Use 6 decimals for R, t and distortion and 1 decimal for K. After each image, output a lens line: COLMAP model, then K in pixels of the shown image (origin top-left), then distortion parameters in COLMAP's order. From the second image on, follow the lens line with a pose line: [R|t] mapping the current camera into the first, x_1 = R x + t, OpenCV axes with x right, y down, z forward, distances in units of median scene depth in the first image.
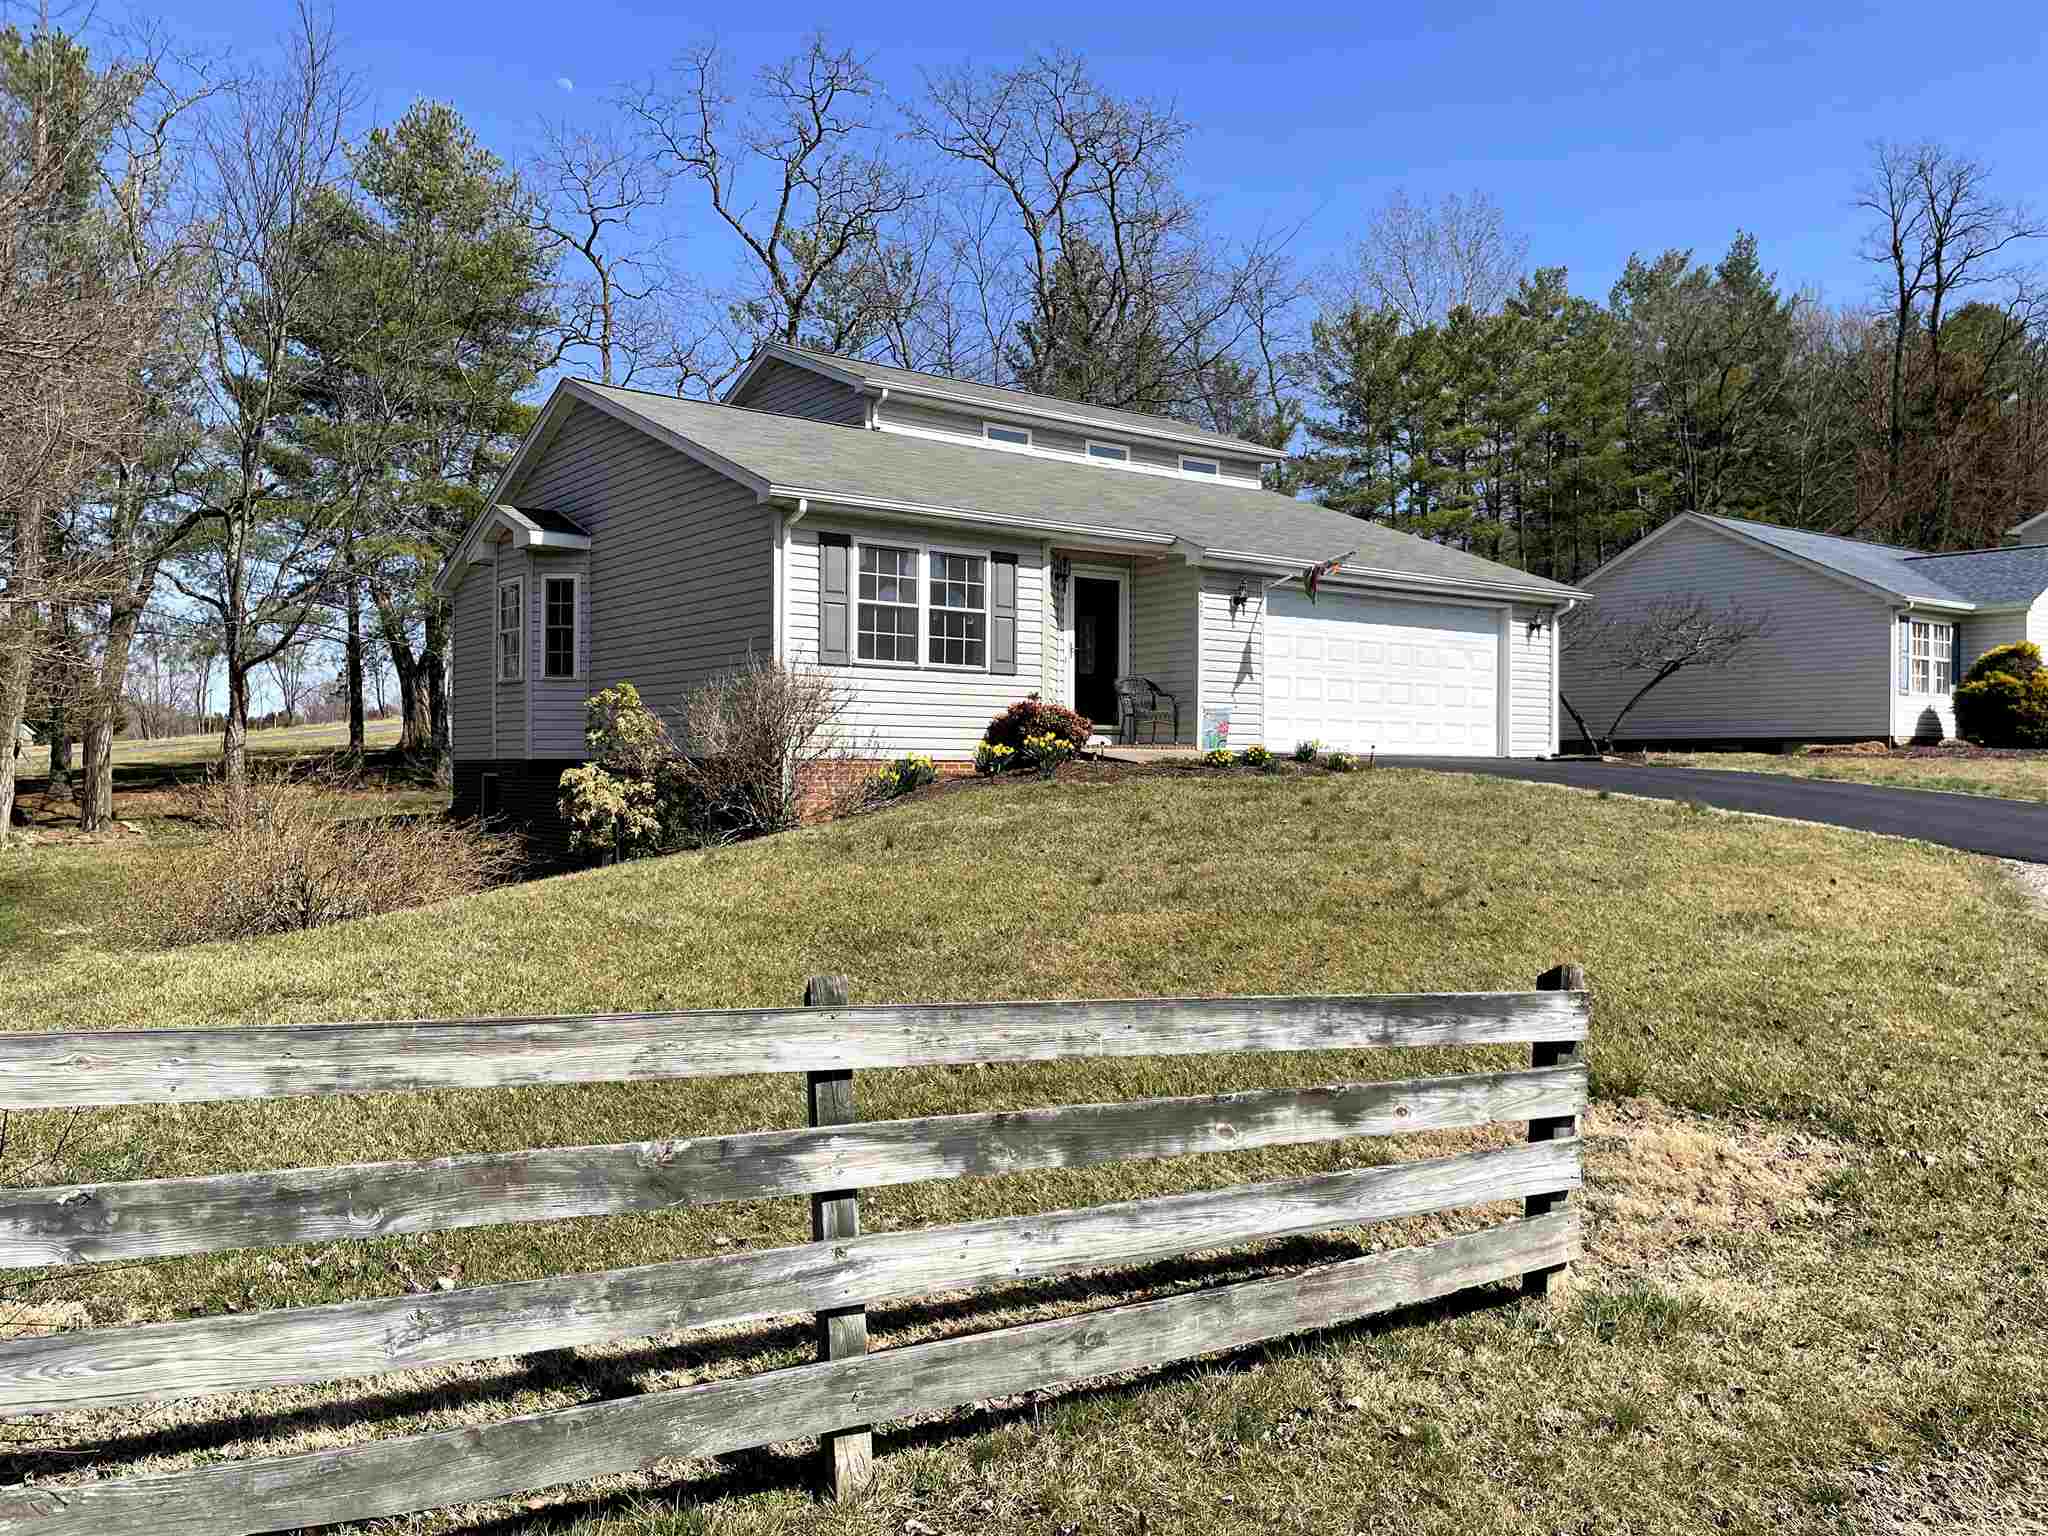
lens RADIAL K [[1571.1, 0, 1031.9], [0, 1571.1, 759.2], [0, 0, 1]] dist [0.063339, -0.042817]
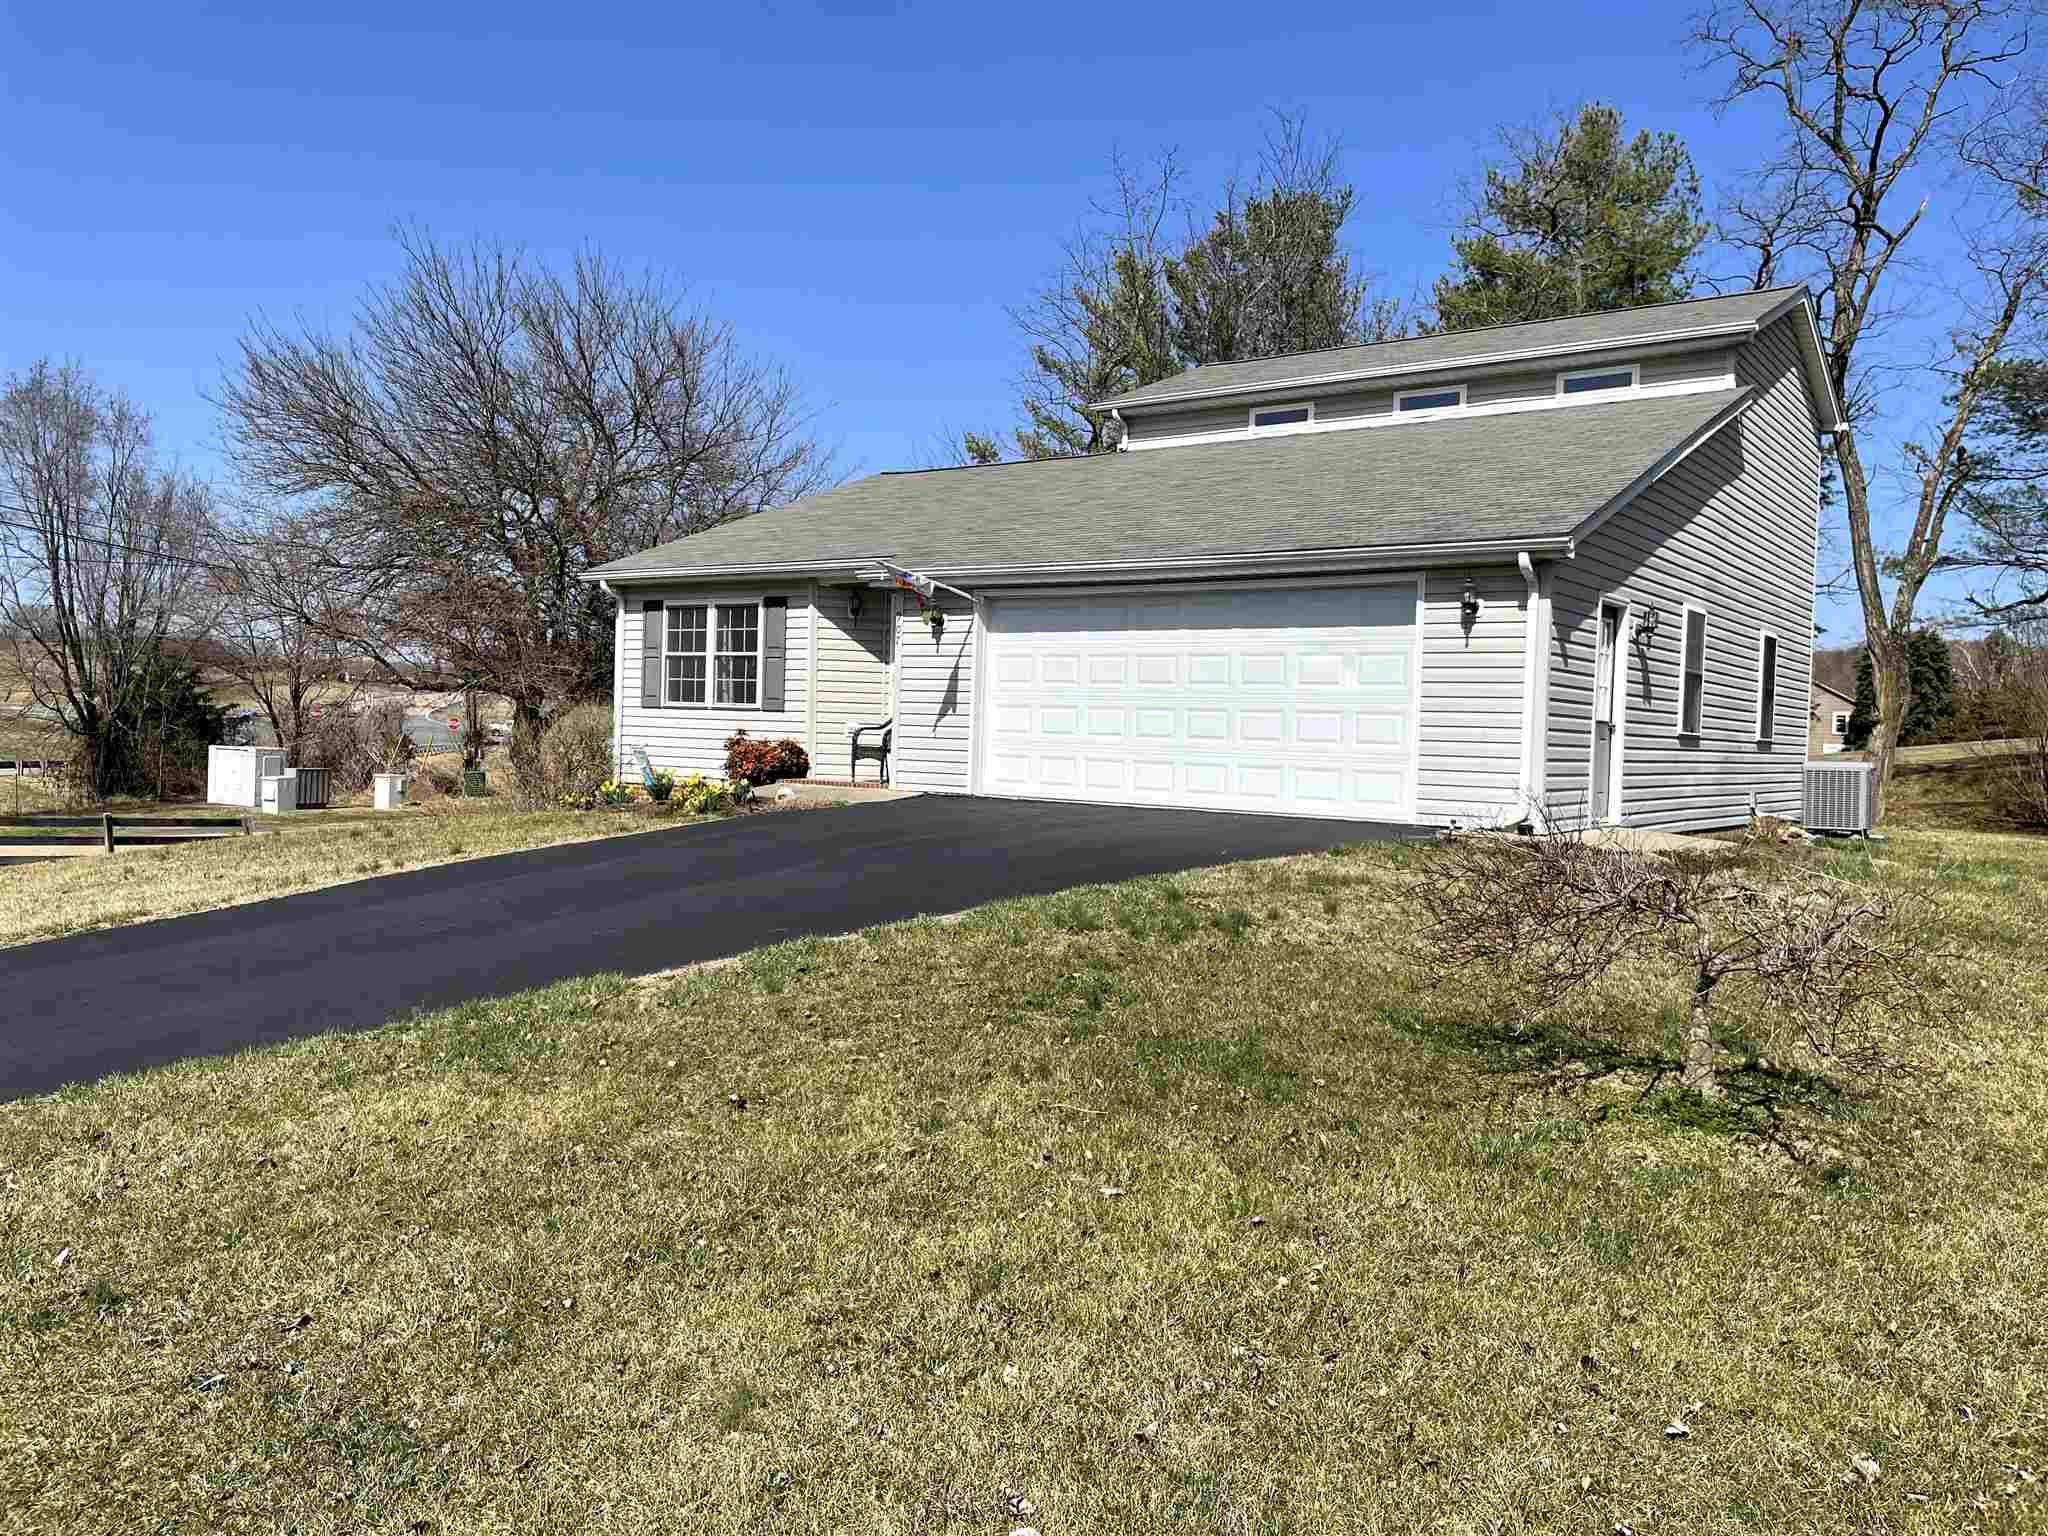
lens RADIAL K [[1571.1, 0, 1022.7], [0, 1571.1, 770.9], [0, 0, 1]] dist [0.063339, -0.042817]
pose [[0.282167, 0.029831, -0.958901, 0.764716], [-0.022381, 0.999449, 0.024507, -0.031063], [0.959104, 0.014546, 0.282679, 0.619648]]
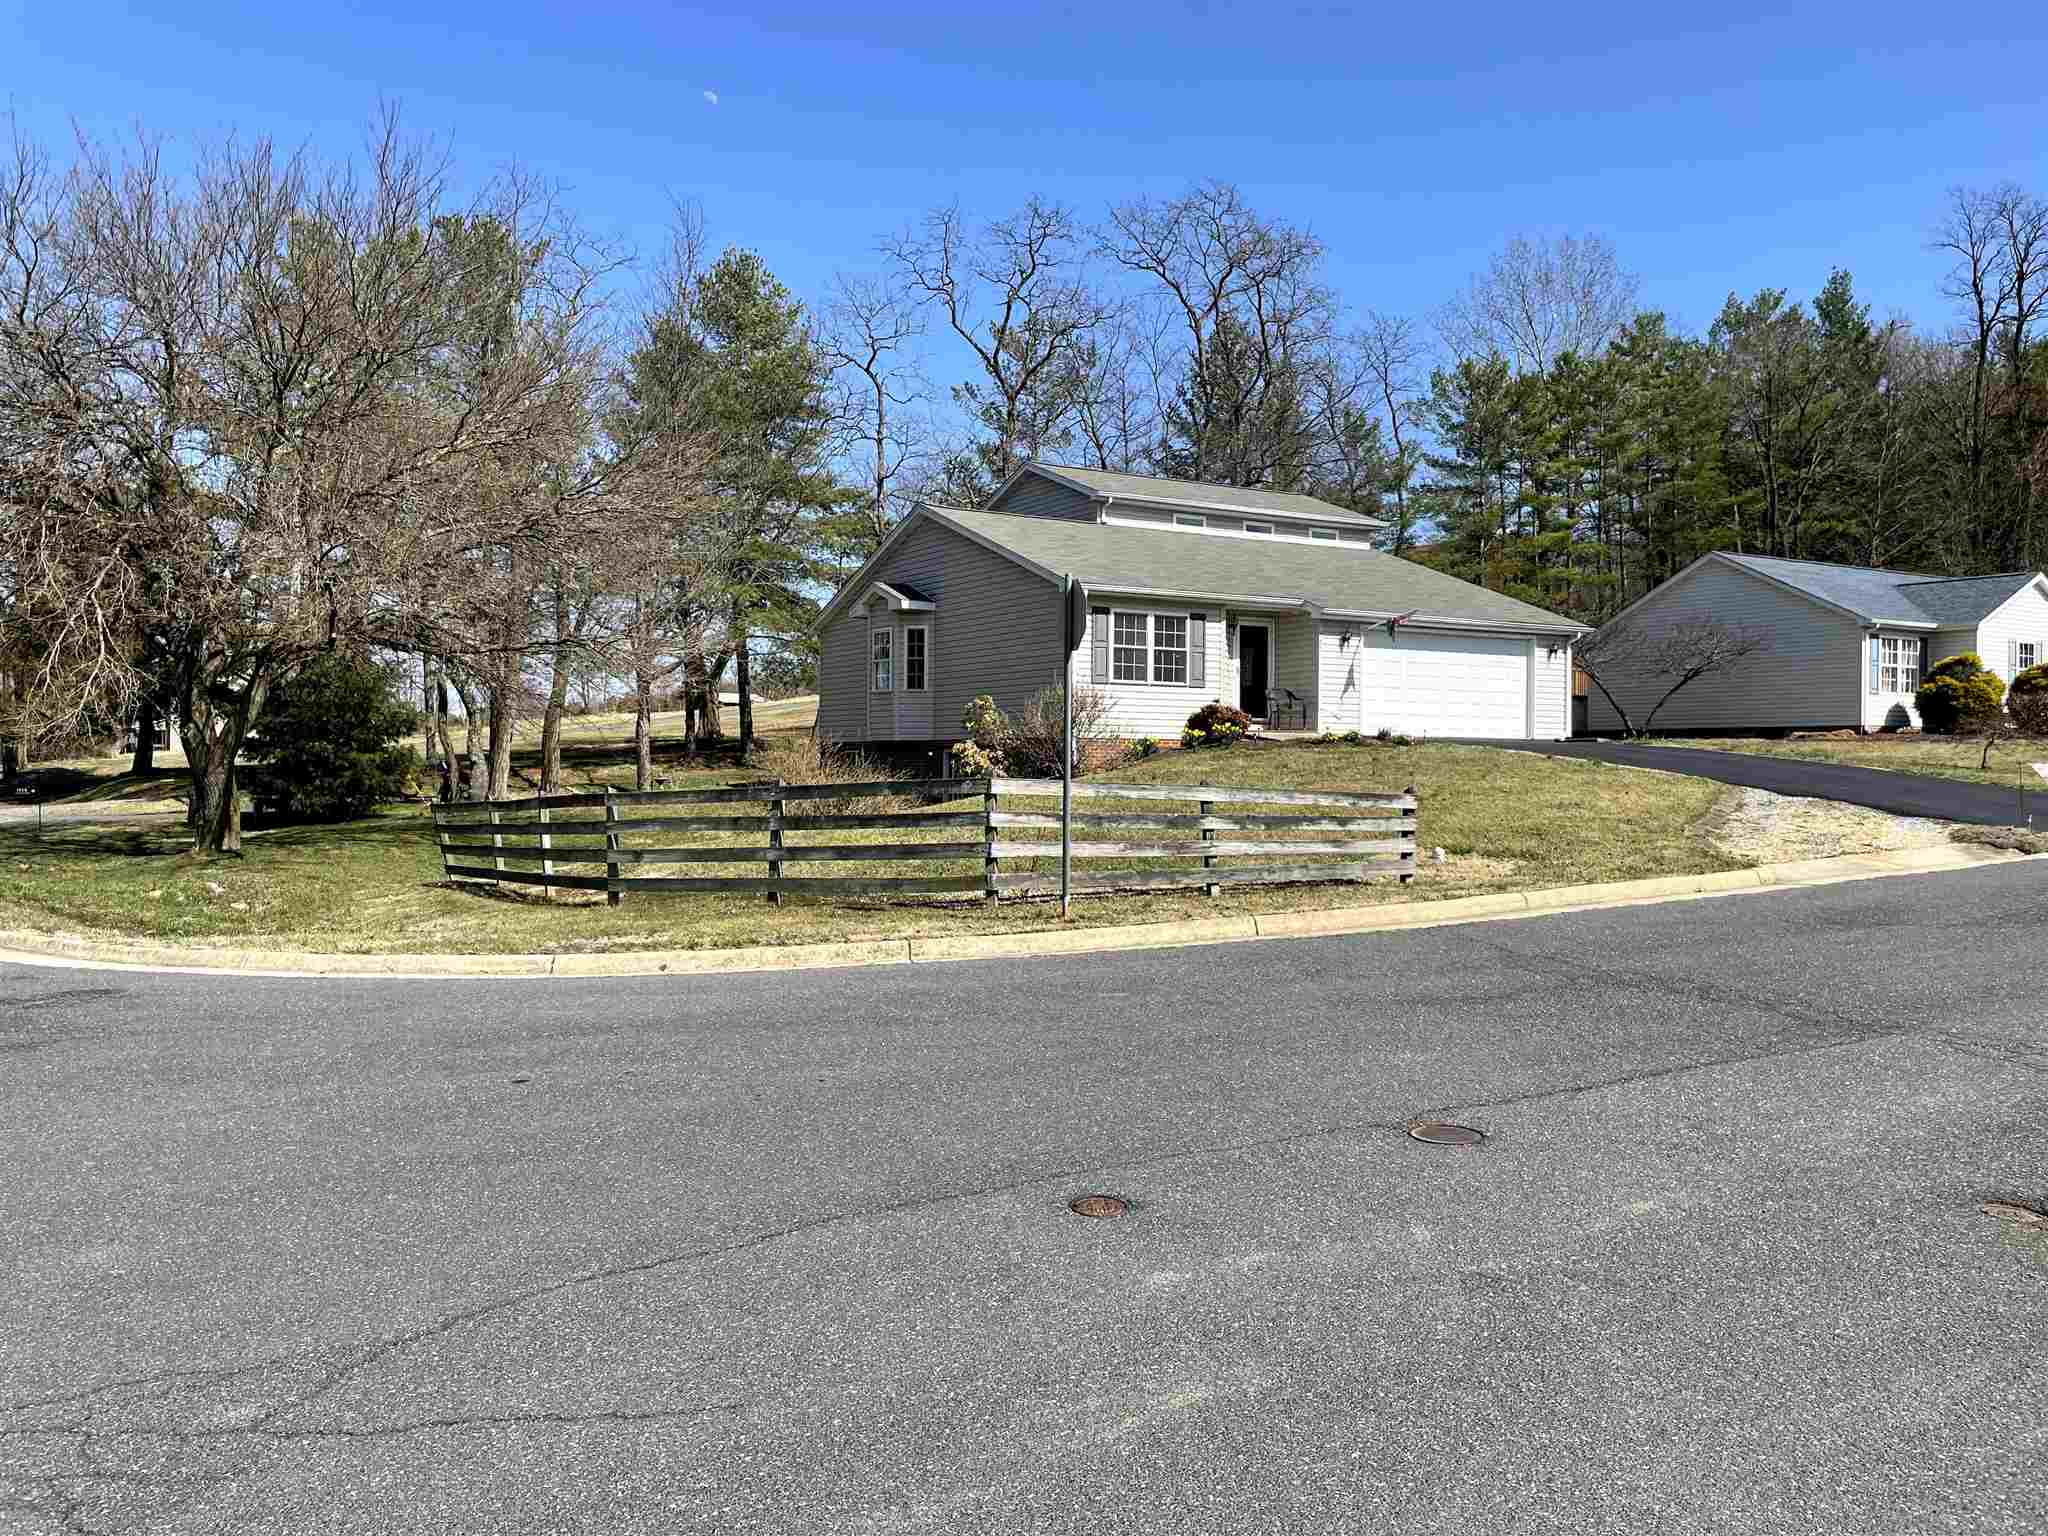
lens RADIAL K [[1571.1, 0, 1010.3], [0, 1571.1, 780.2], [0, 0, 1]] dist [0.063339, -0.042817]
pose [[0.995070, 0.001362, -0.099164, -0.035610], [0.000212, 0.999874, 0.015862, 0.012037], [0.099173, -0.015805, 0.994945, -0.474090]]
